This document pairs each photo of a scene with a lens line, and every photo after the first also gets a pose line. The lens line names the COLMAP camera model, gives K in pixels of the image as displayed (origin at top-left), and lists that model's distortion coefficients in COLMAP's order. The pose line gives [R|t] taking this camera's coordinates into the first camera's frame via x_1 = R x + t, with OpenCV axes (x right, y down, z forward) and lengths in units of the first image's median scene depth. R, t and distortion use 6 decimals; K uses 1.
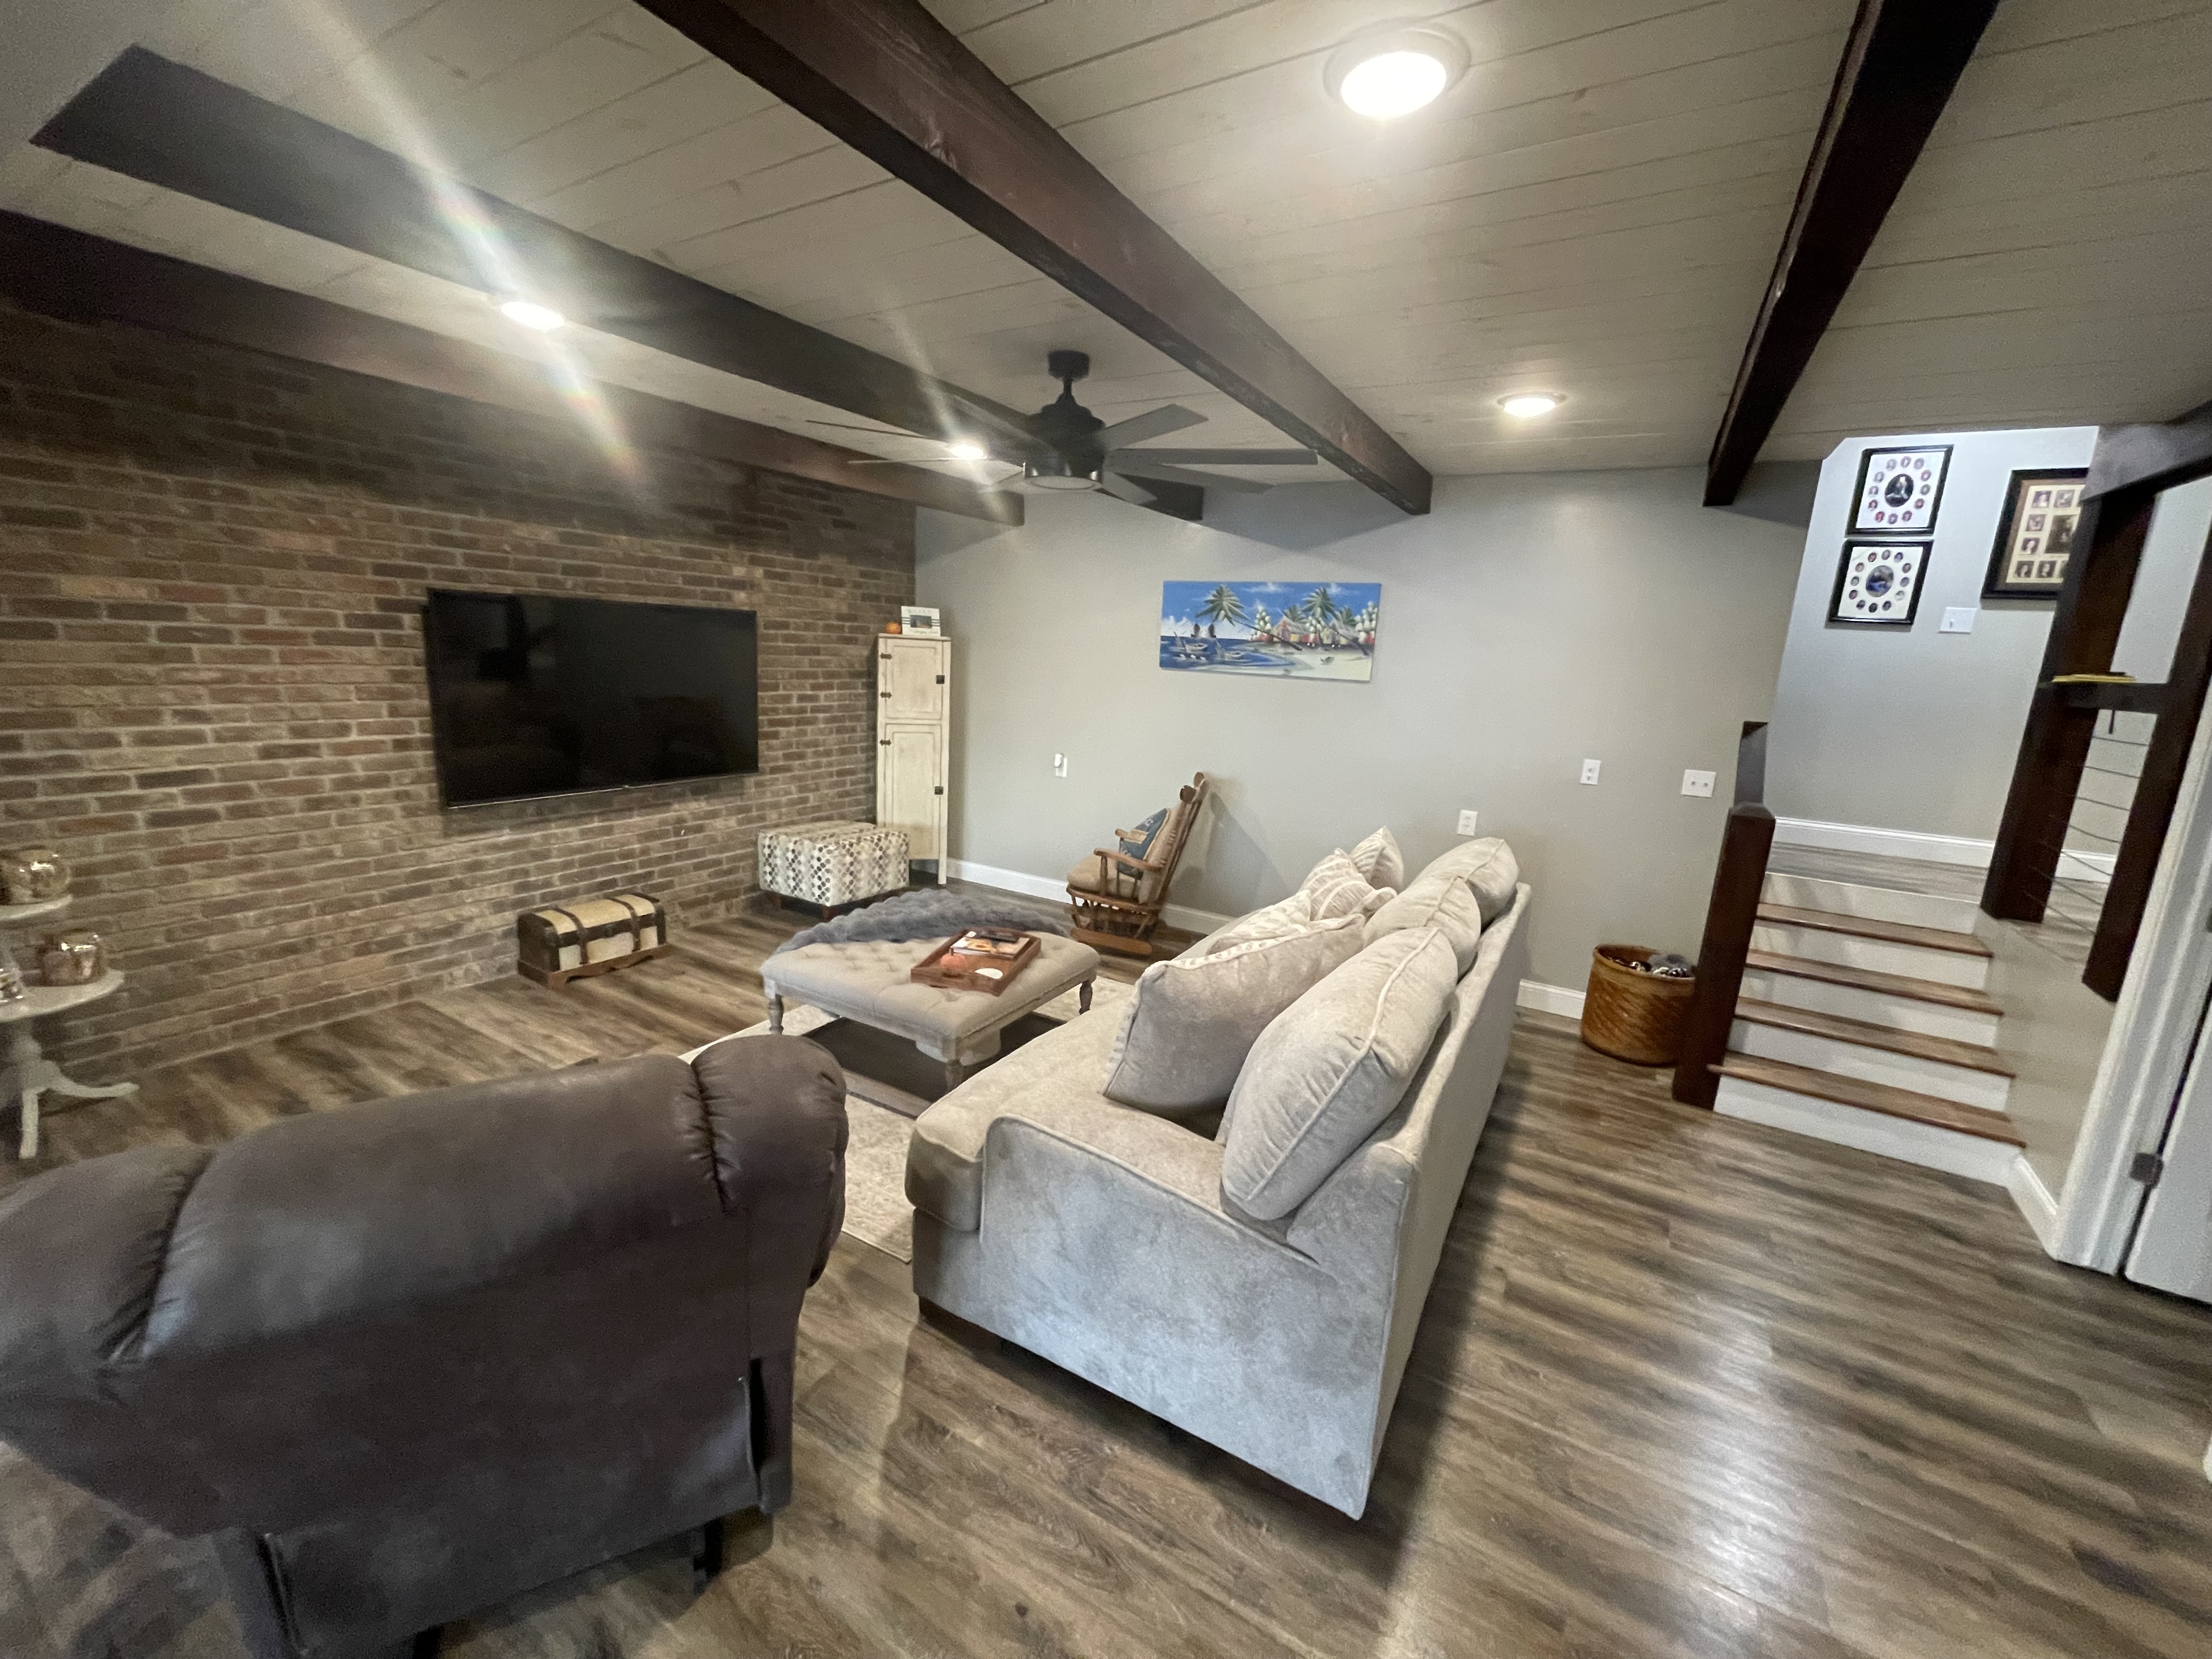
lens RADIAL K [[896.0, 0, 1103.7], [0, 896.0, 828.0], [0, 0, 1]] dist [-0.004126, 0.005431]
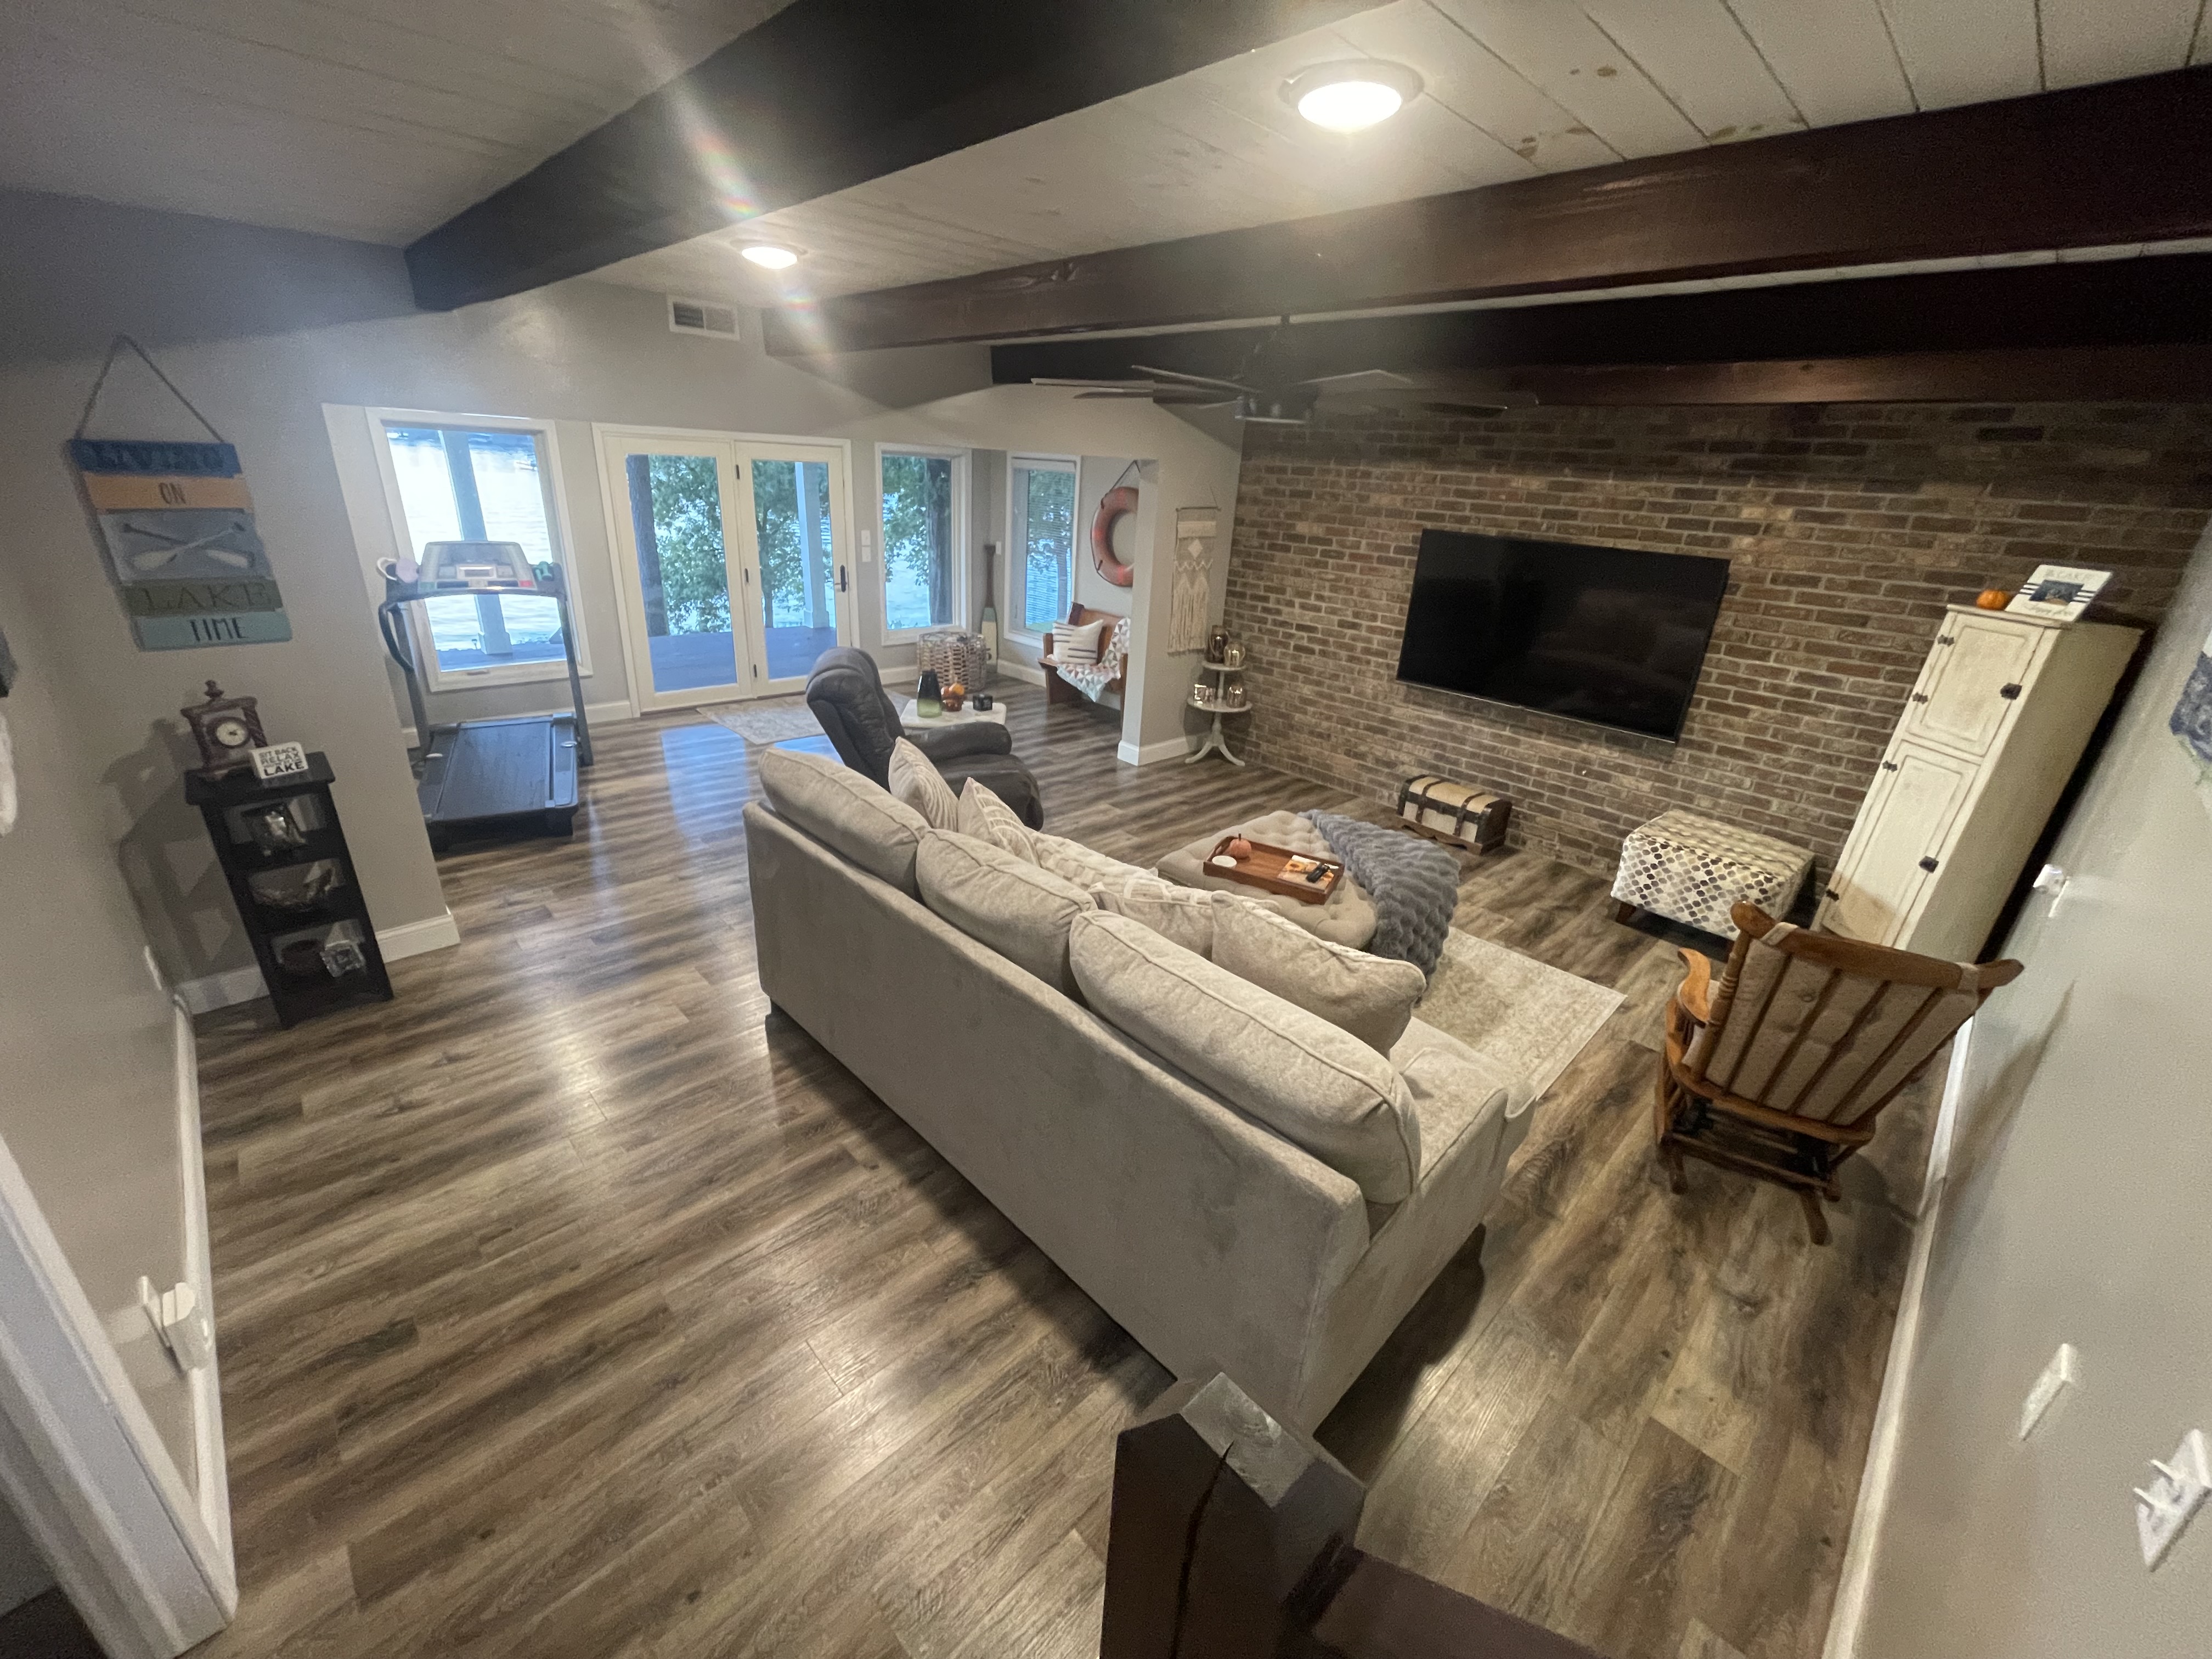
lens RADIAL K [[896.0, 0, 1103.7], [0, 896.0, 828.0], [0, 0, 1]] dist [-0.004126, 0.005431]
pose [[-0.250332, 0.306980, -0.918203, 0.755497], [-0.260366, 0.892115, 0.369243, -0.208493], [0.932493, 0.331502, -0.143397, 0.780846]]
